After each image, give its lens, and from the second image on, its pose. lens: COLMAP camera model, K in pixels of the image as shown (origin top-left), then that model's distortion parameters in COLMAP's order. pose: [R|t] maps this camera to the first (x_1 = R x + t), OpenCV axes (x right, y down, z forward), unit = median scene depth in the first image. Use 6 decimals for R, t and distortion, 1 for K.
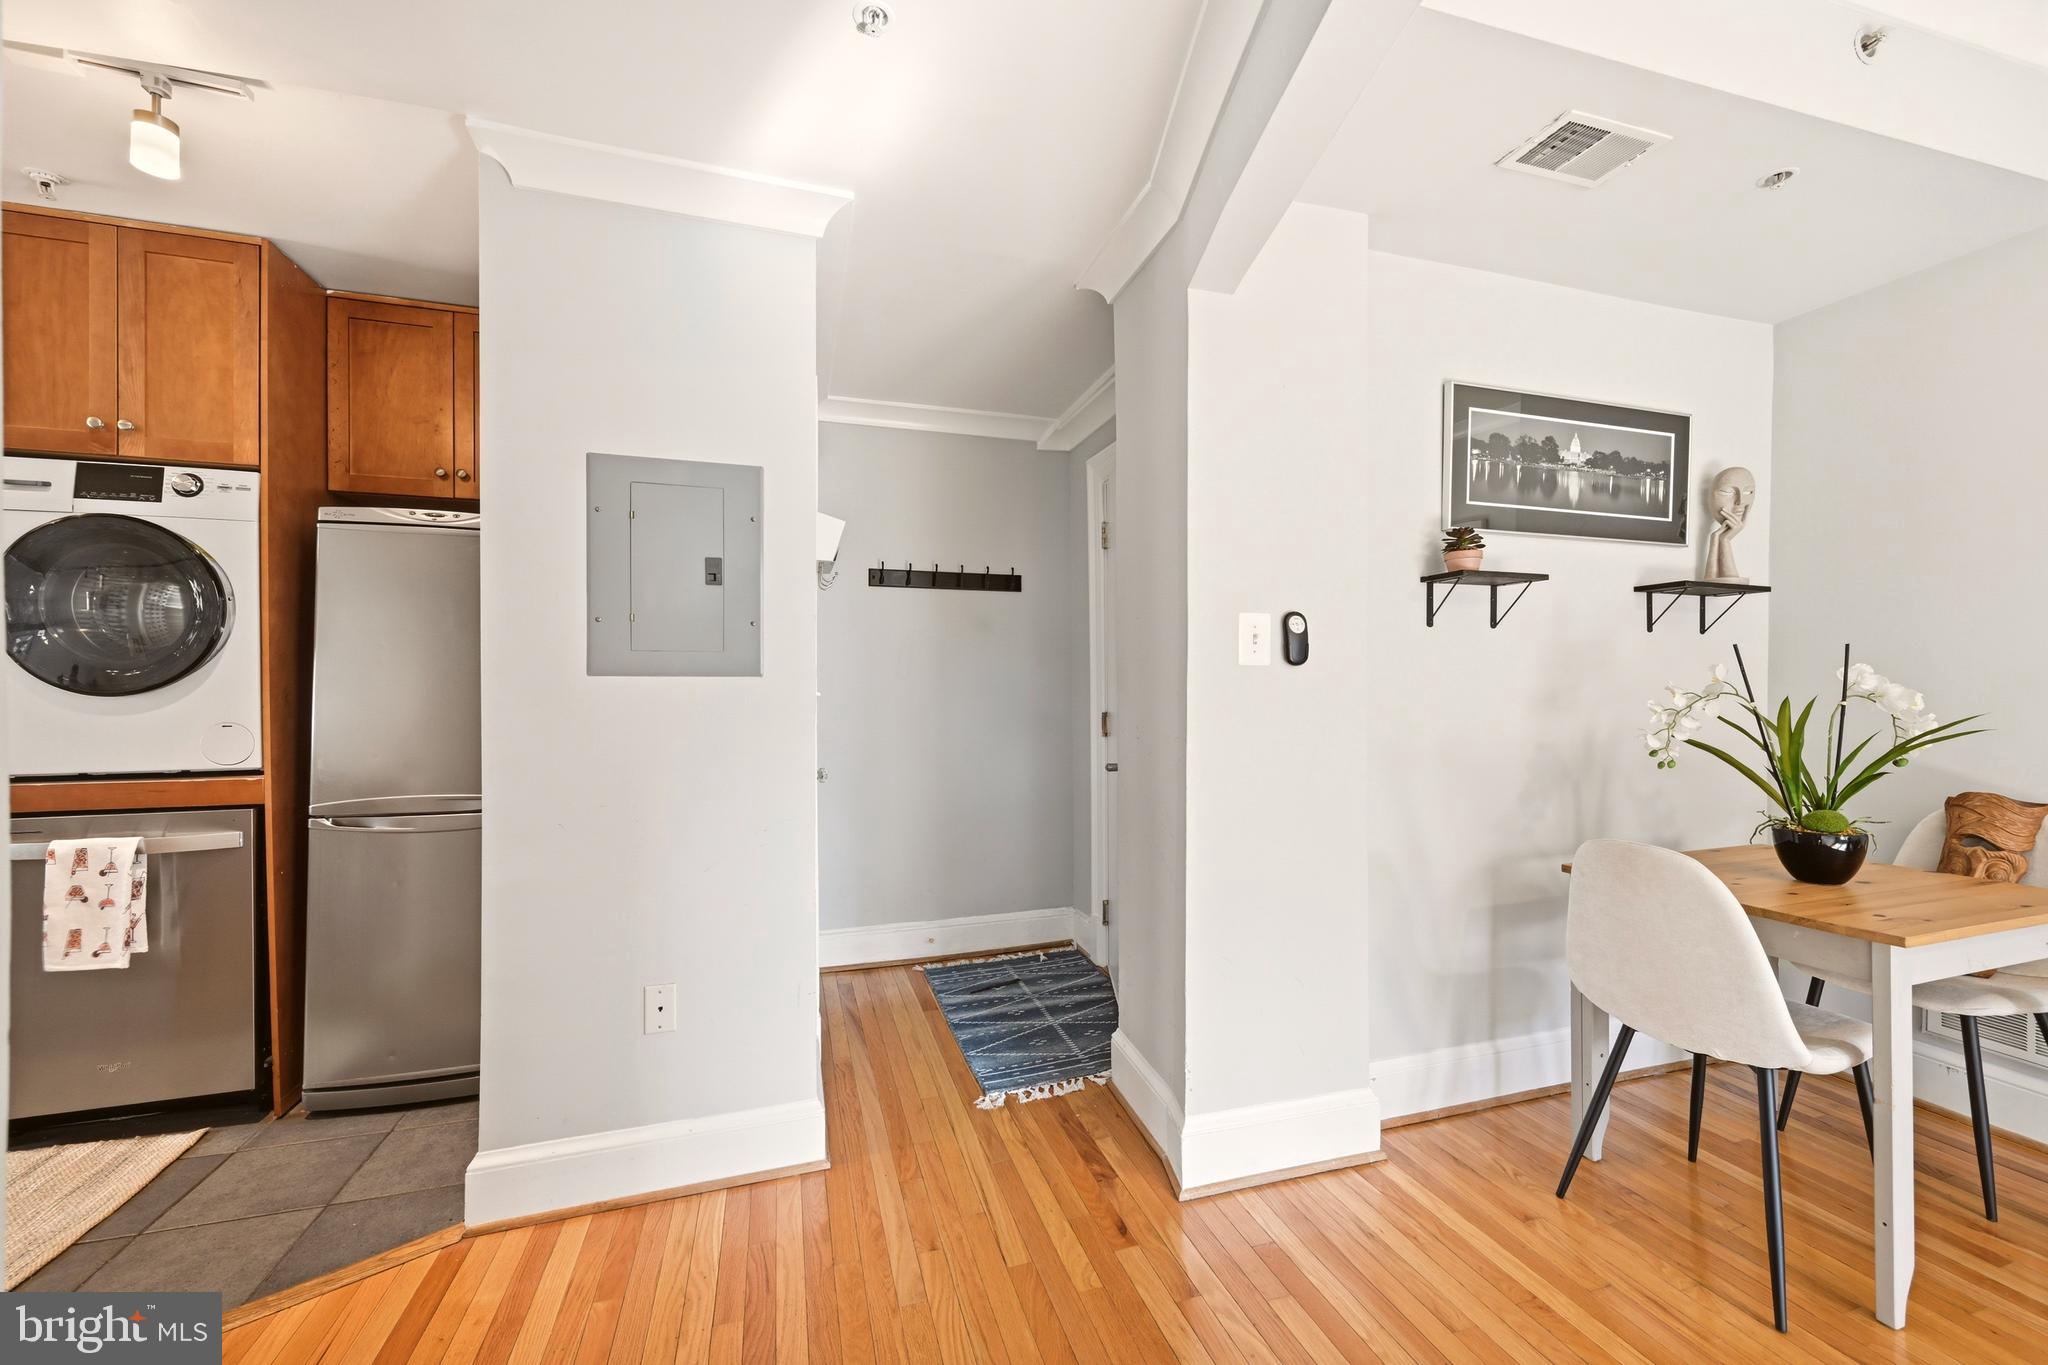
lens RADIAL K [[806.8, 0, 1026.5], [0, 806.8, 685.7], [0, 0, 1]] dist [-0.002464, 0.000879]
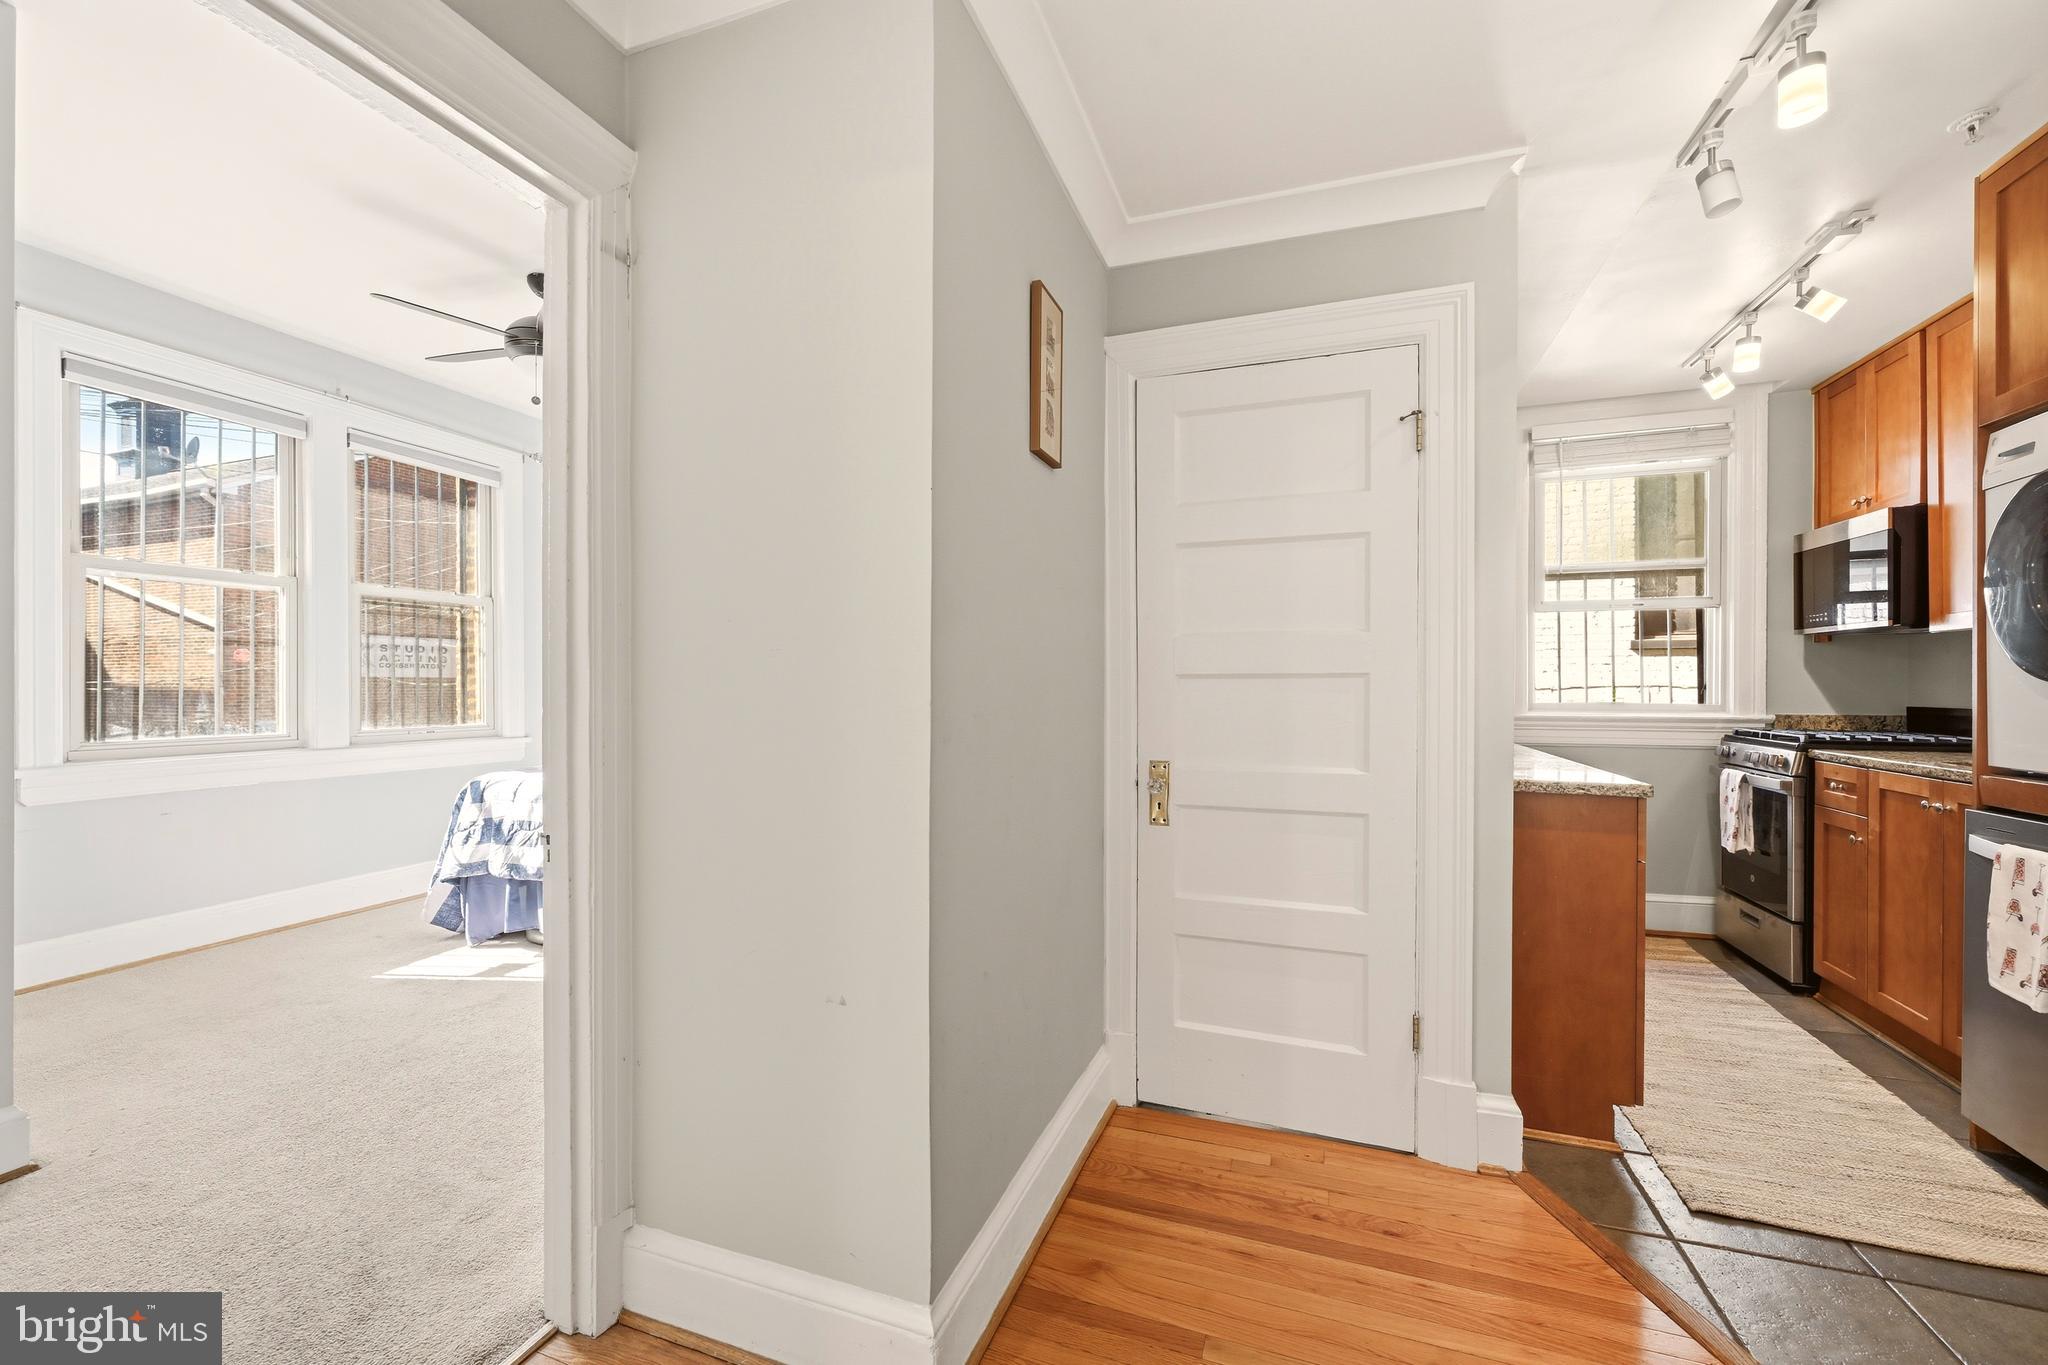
lens RADIAL K [[806.8, 0, 1021.3], [0, 806.8, 686.8], [0, 0, 1]] dist [-0.002464, 0.000879]
pose [[-0.610157, 0.001557, -0.792279, 0.164020], [-0.002096, 0.999991, 0.003579, 0.014979], [0.792278, 0.003845, -0.610148, 0.639919]]
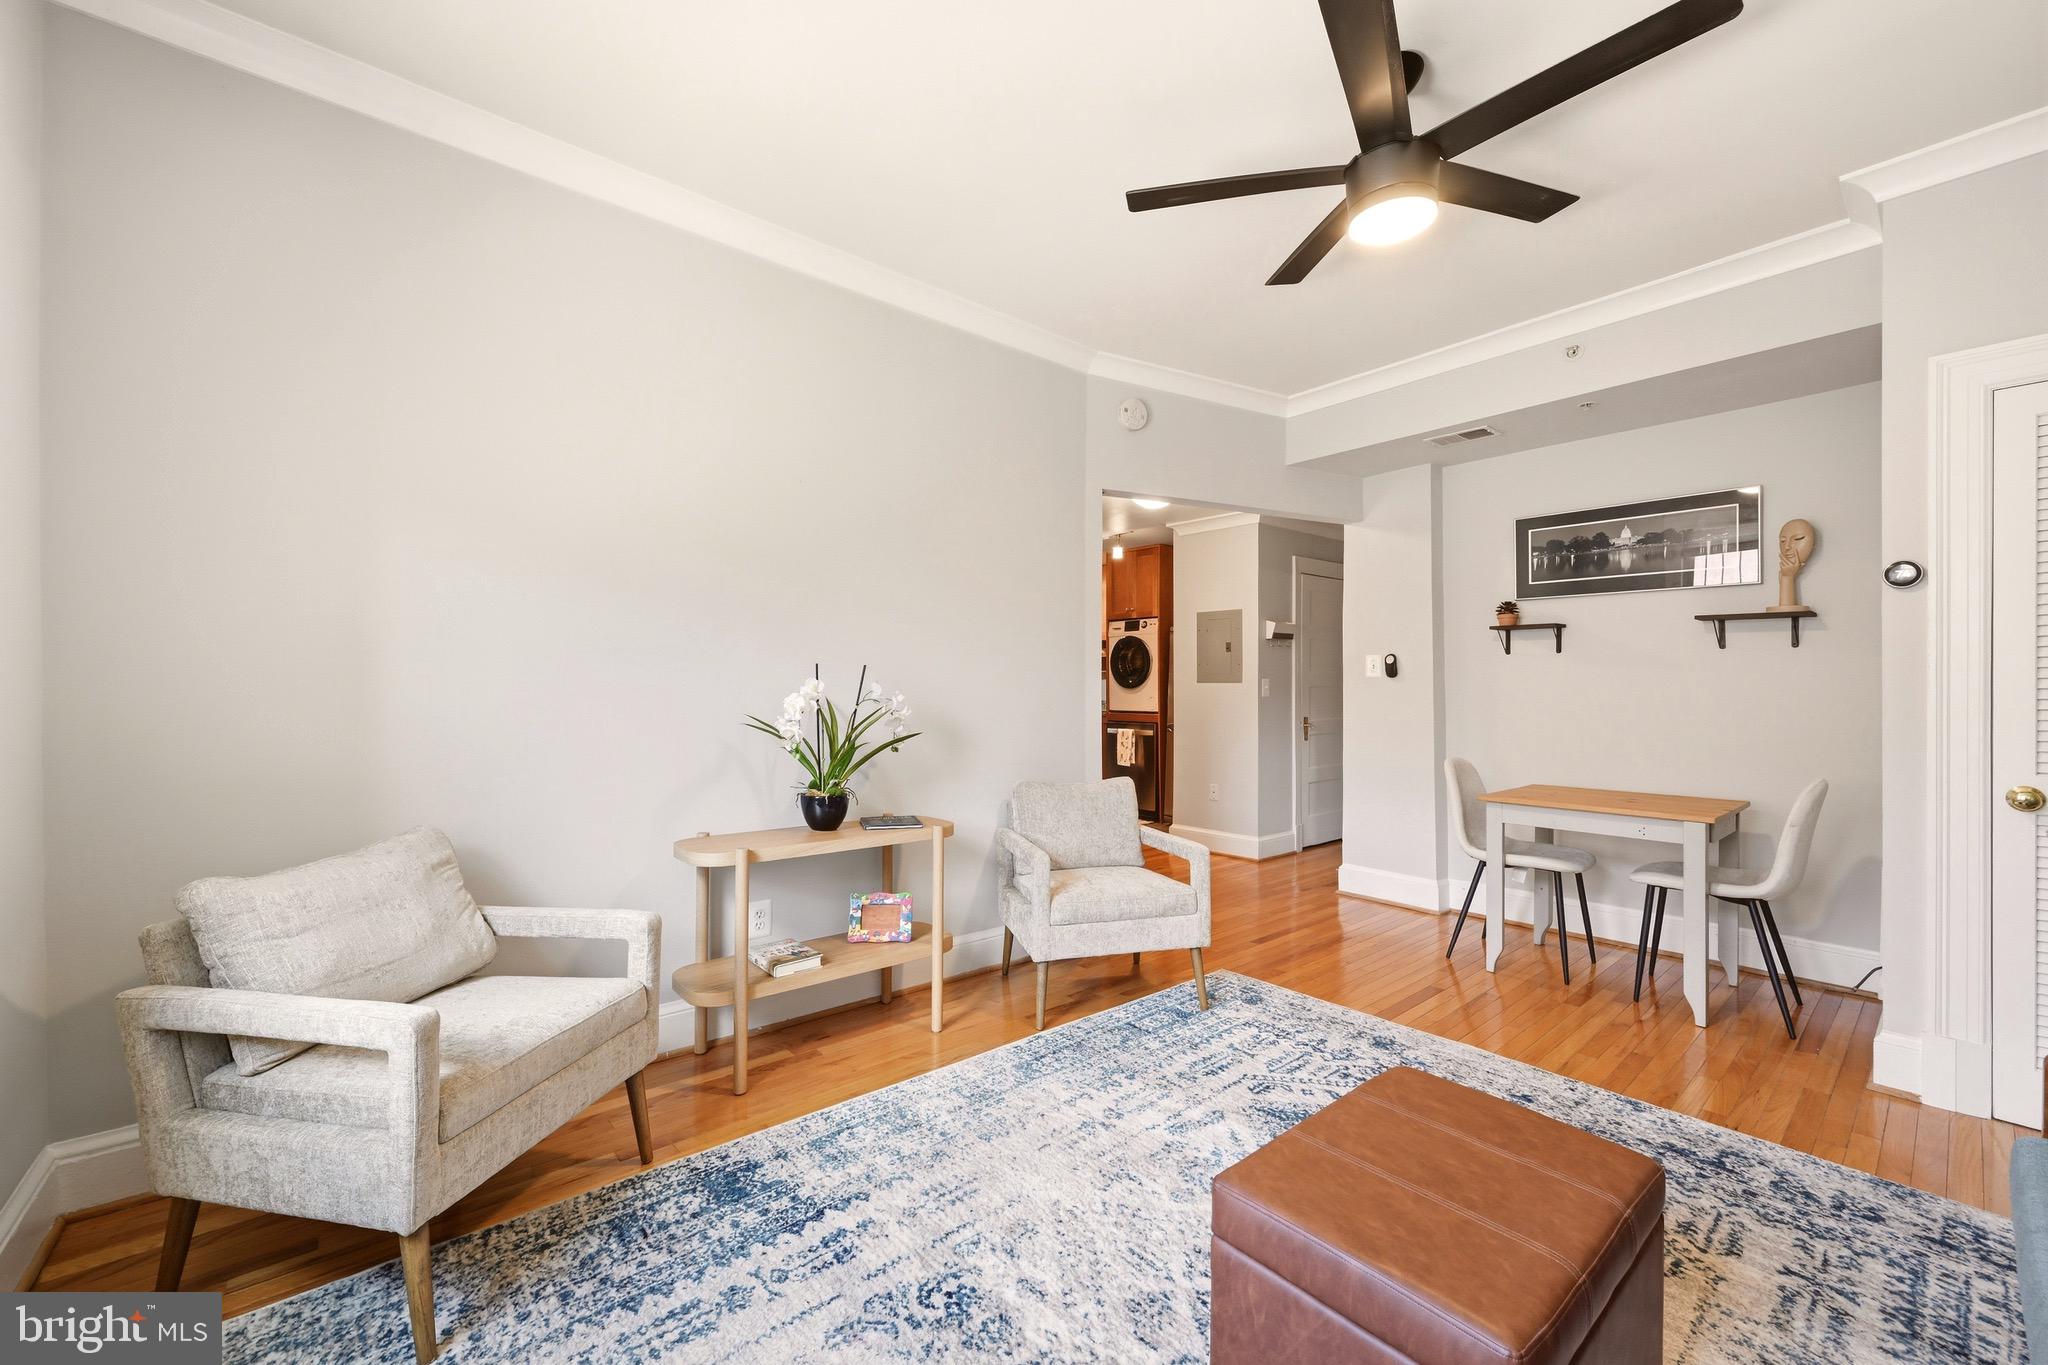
lens RADIAL K [[806.8, 0, 1028.6], [0, 806.8, 686.4], [0, 0, 1]] dist [-0.002464, 0.000879]
pose [[0.393245, 0.002774, -0.919429, 1.832025], [-0.002736, 0.999995, 0.001847, -0.002009], [0.919430, 0.001790, 0.393251, -0.742921]]
